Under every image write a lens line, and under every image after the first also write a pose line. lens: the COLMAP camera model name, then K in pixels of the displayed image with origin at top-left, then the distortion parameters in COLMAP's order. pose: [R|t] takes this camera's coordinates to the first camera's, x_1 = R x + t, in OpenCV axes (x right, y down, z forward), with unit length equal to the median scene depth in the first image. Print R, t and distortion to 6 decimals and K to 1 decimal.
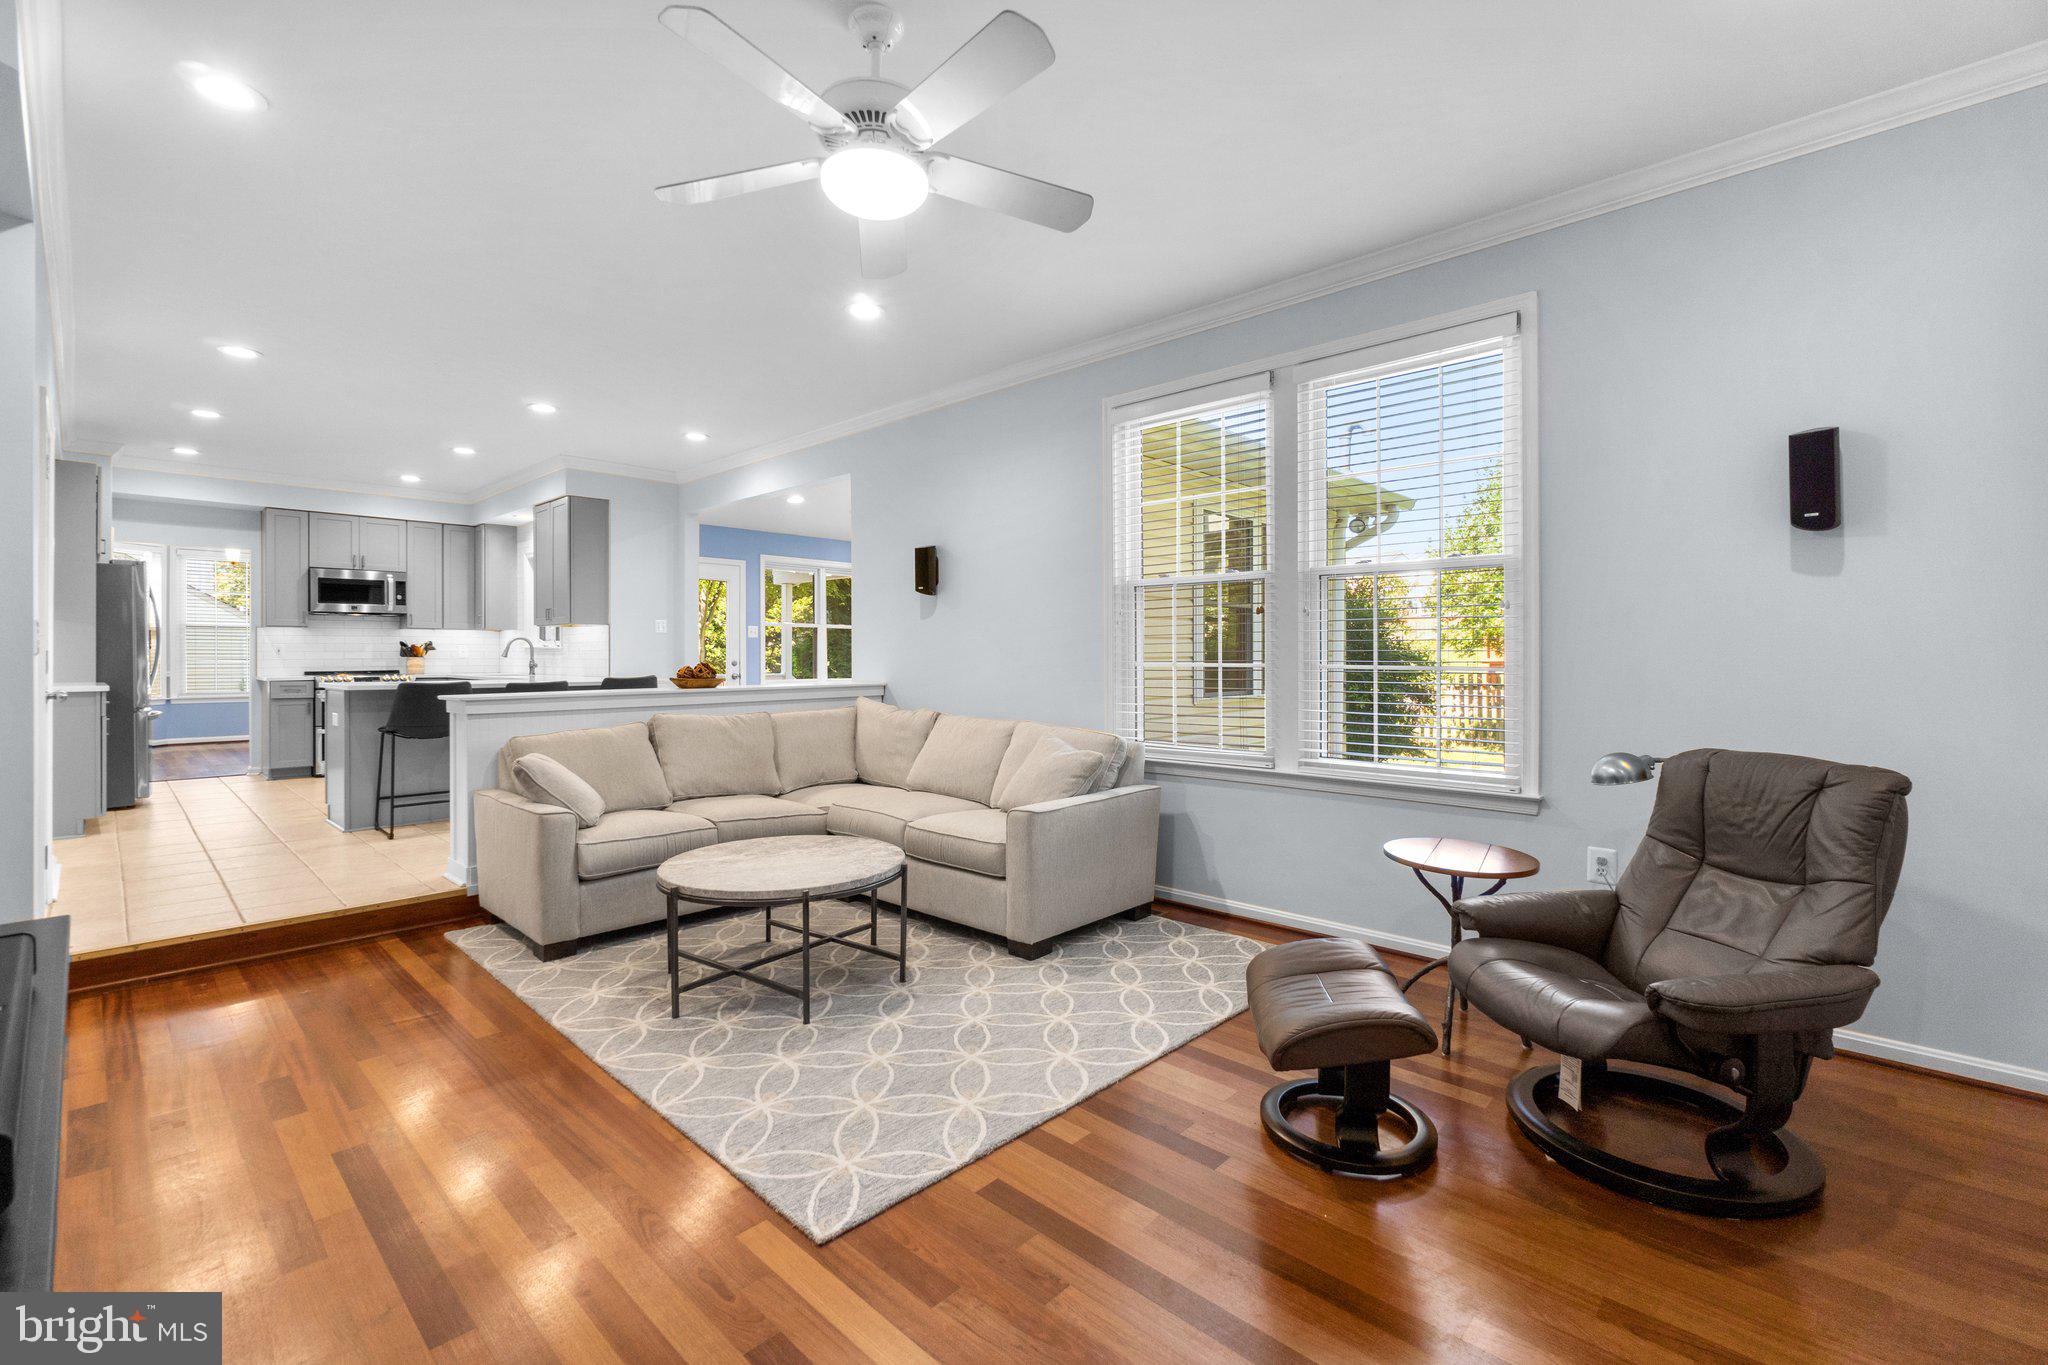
lens RADIAL K [[886.1, 0, 1013.8], [0, 886.1, 657.0], [0, 0, 1]] dist [-0.003442, 0.001393]
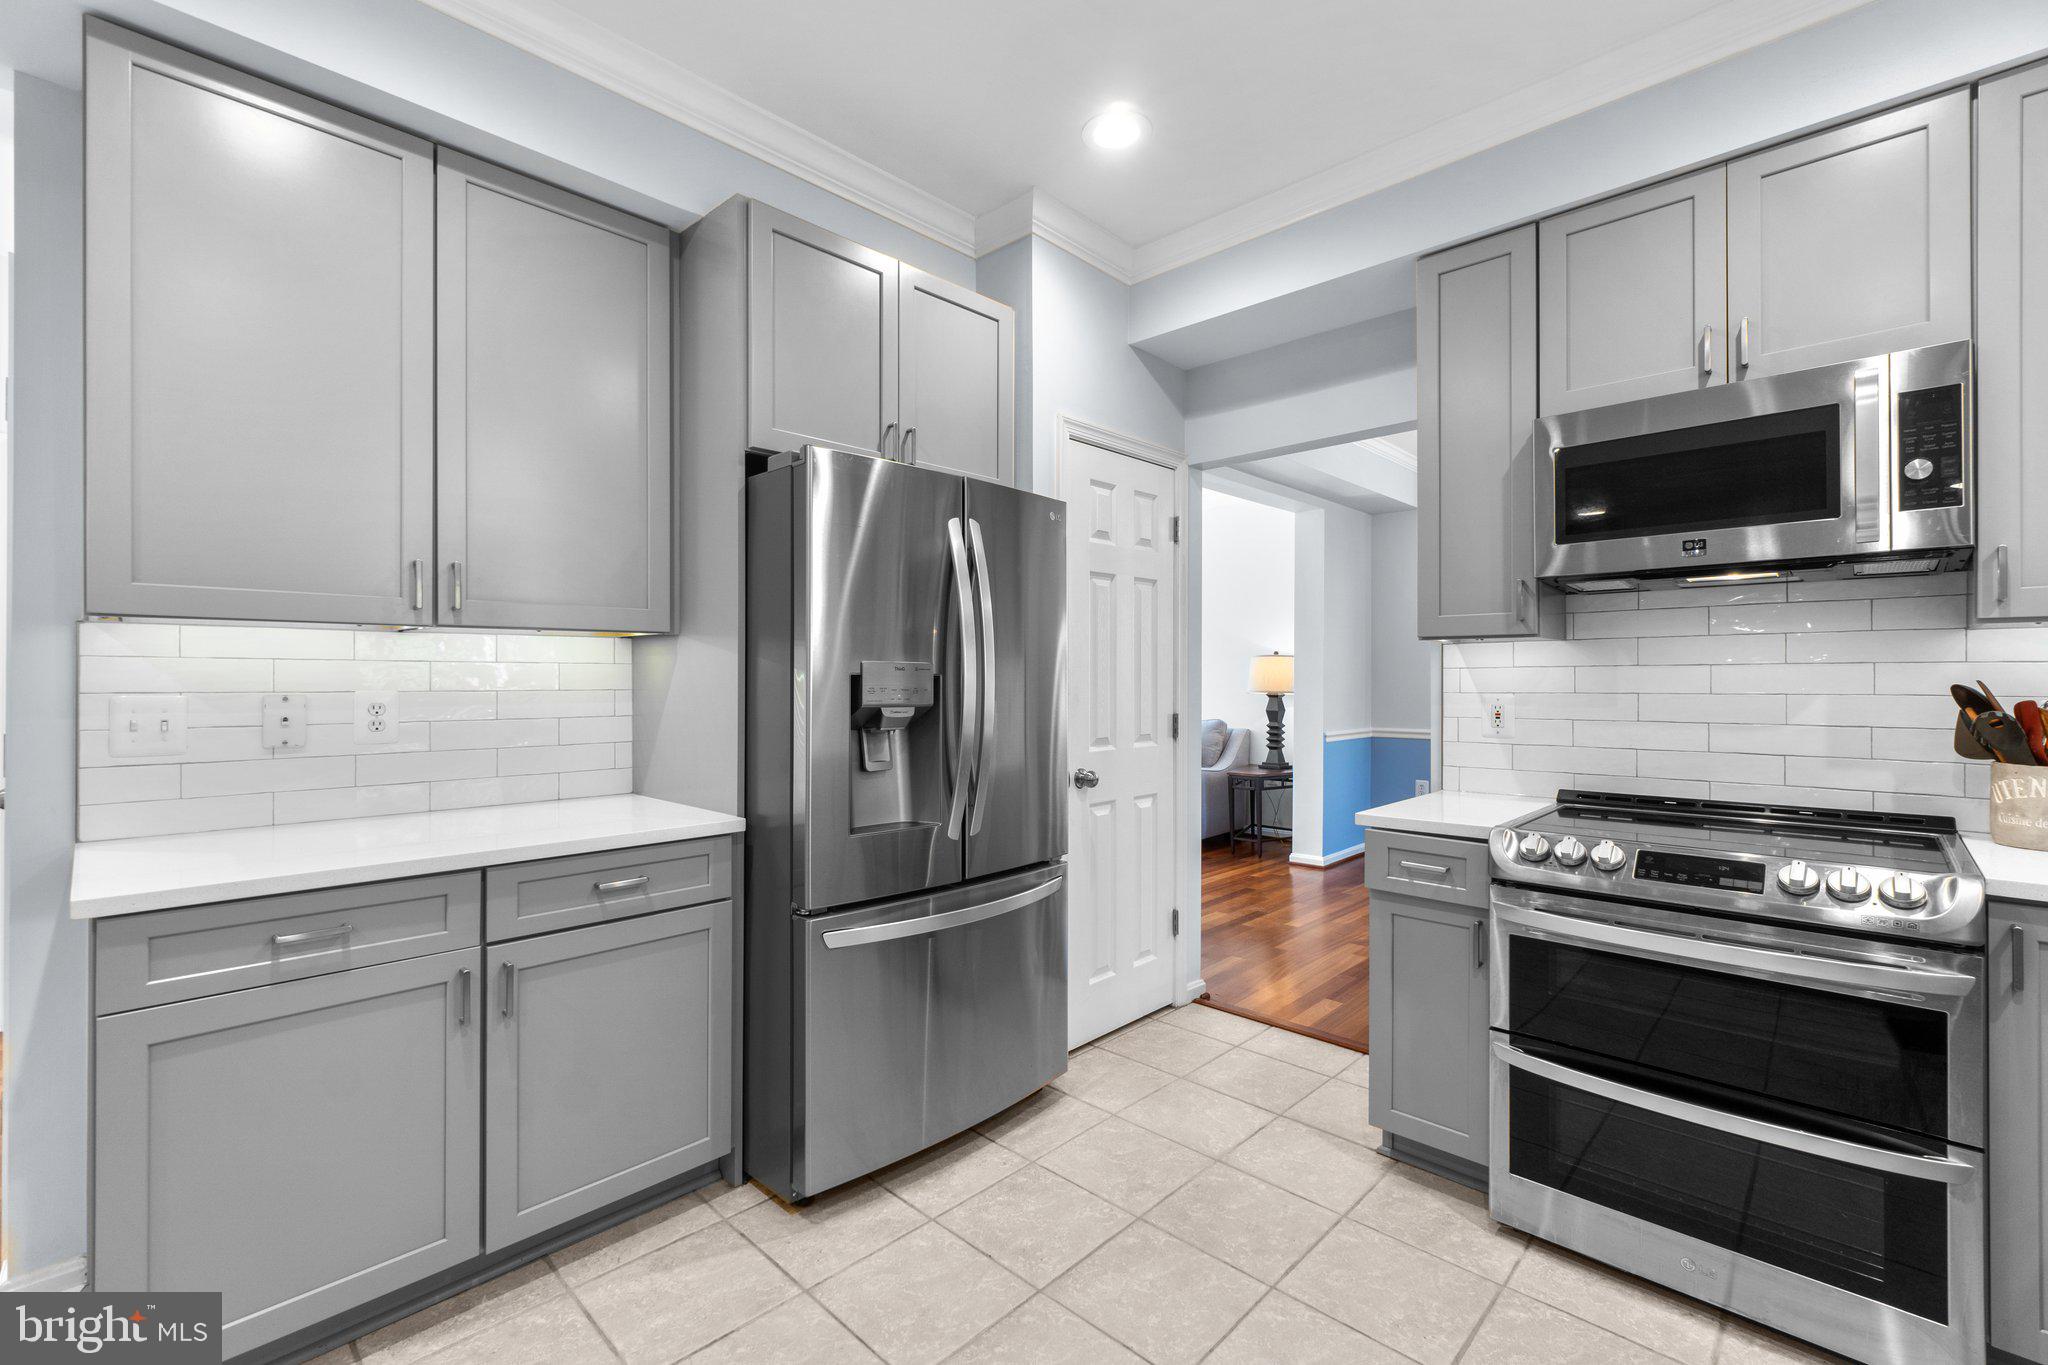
lens RADIAL K [[886.1, 0, 1017.4], [0, 886.1, 675.6], [0, 0, 1]] dist [-0.003442, 0.001393]
pose [[-0.008571, -0.002946, -0.999959, -0.981756], [-0.004924, 0.999984, -0.002904, -0.037441], [0.999951, 0.004899, -0.008586, 1.592542]]
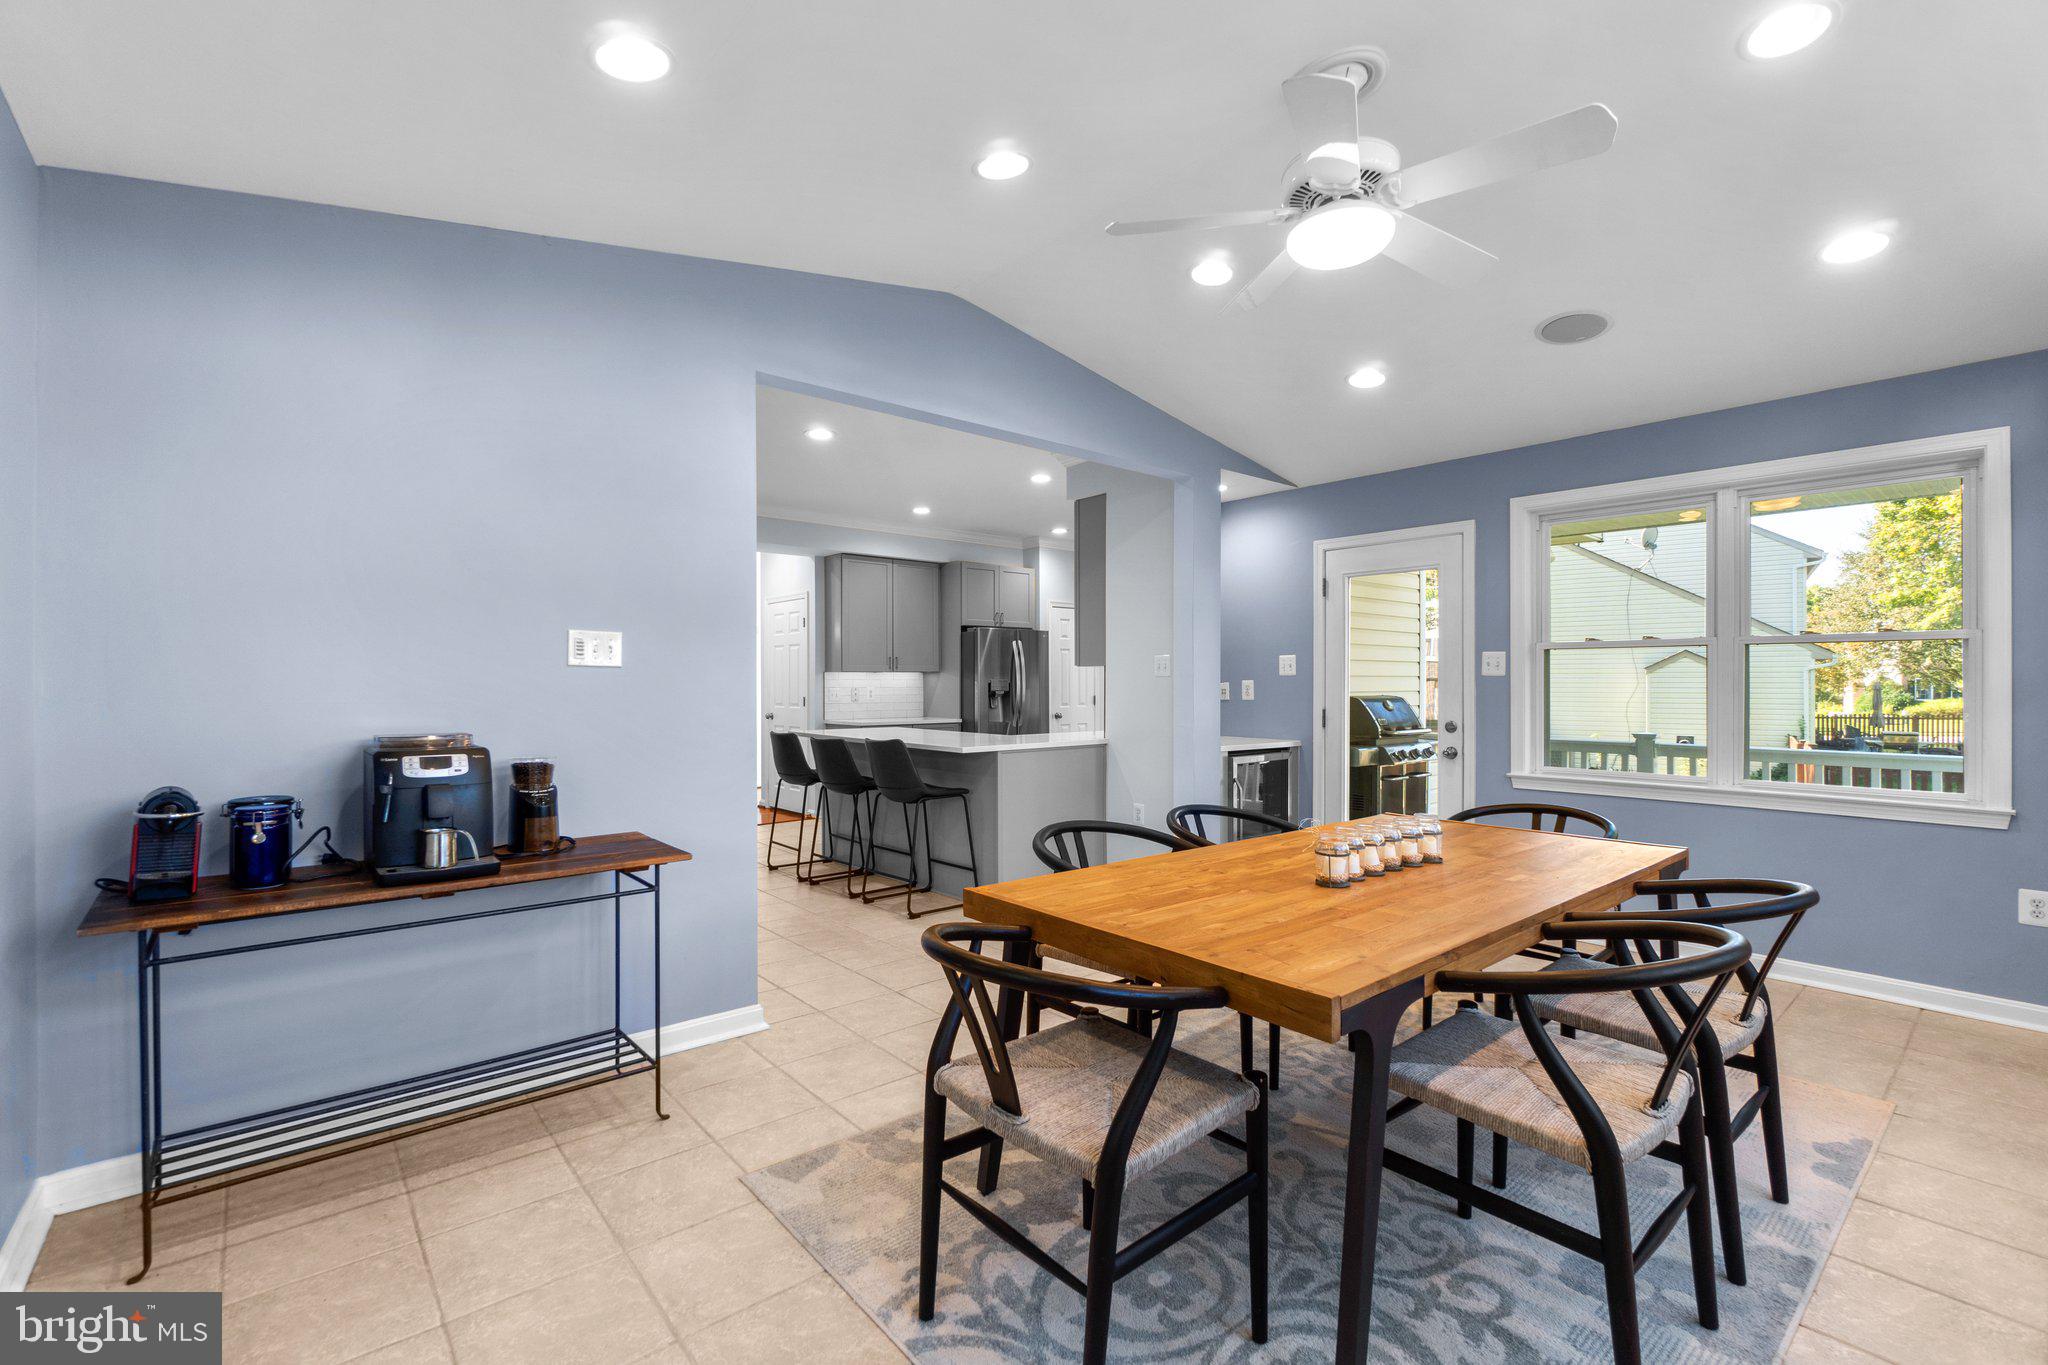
lens RADIAL K [[886.1, 0, 1021.6], [0, 886.1, 683.2], [0, 0, 1]] dist [-0.003442, 0.001393]
pose [[-0.092771, 0.002624, -0.995684, 0.464562], [-0.002346, 0.999993, 0.002854, -0.044009], [0.995685, 0.002601, -0.092764, 1.750131]]
